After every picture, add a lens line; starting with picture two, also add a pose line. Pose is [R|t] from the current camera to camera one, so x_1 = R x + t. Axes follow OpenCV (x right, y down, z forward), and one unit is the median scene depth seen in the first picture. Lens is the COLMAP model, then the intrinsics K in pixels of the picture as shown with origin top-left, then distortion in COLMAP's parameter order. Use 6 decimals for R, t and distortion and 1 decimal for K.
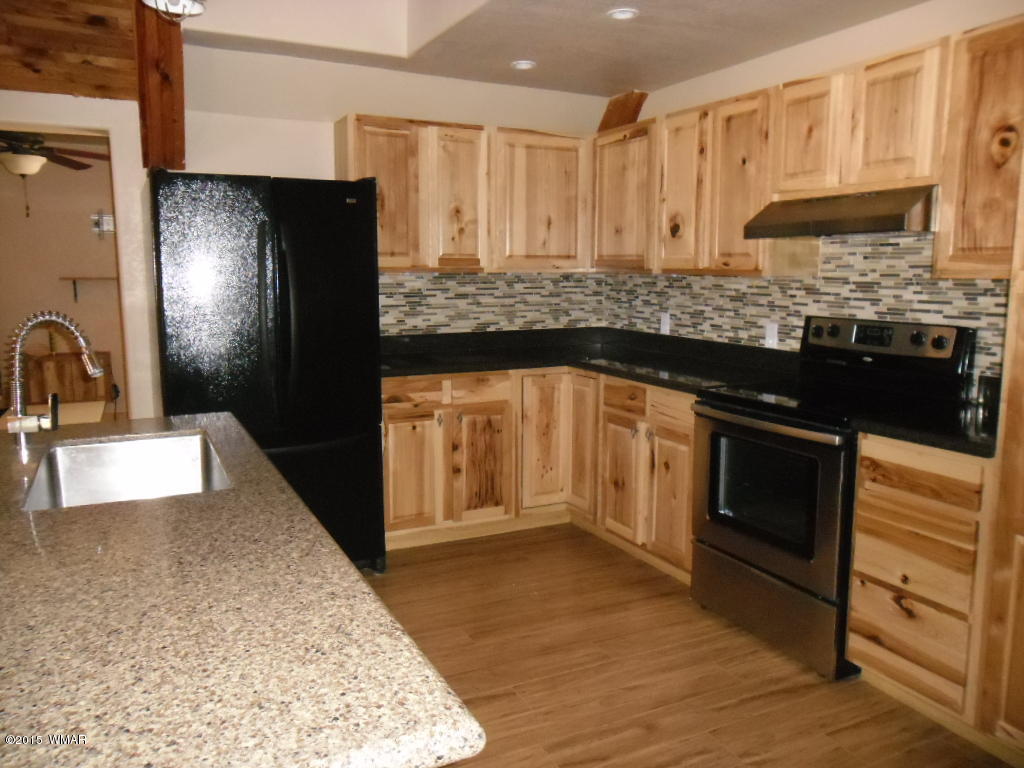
lens RADIAL K [[791.2, 0, 512.0], [0, 791.2, 384.0], [0, 0, 1]] dist [-0.065514, 0.066821]
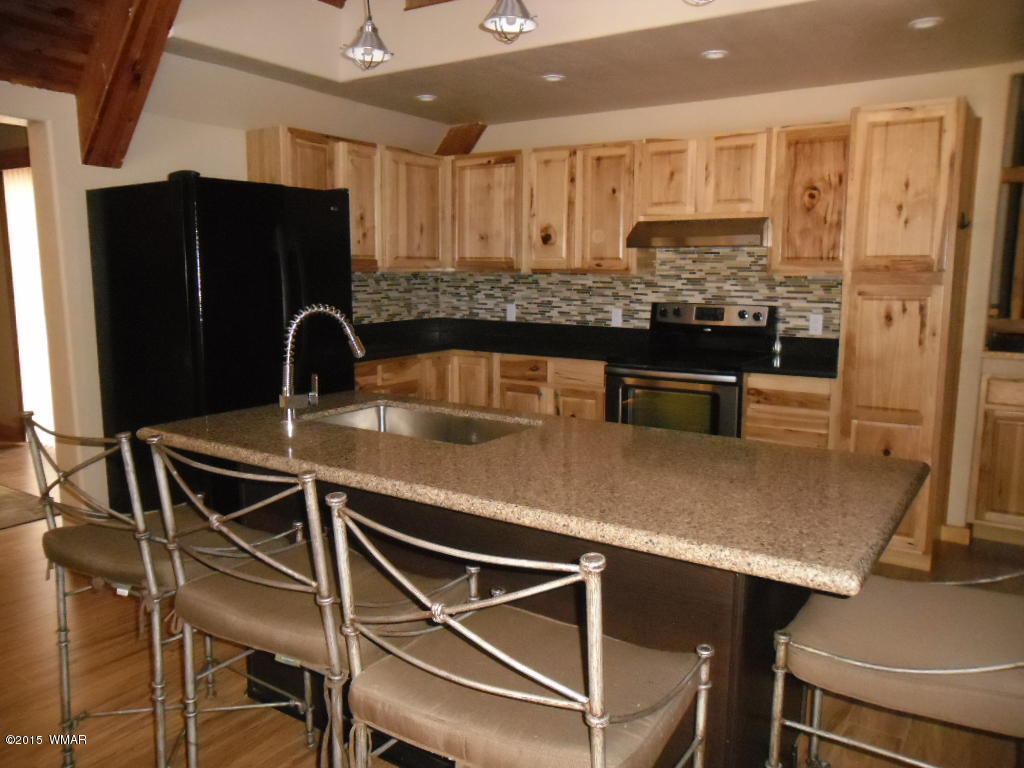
lens RADIAL K [[791.2, 0, 512.0], [0, 791.2, 384.0], [0, 0, 1]] dist [-0.065514, 0.066821]
pose [[0.869434, -0.068568, 0.489267, -0.506984], [0.067460, 0.997523, 0.019921, 0.013480], [-0.489421, 0.015685, 0.871907, -0.103786]]
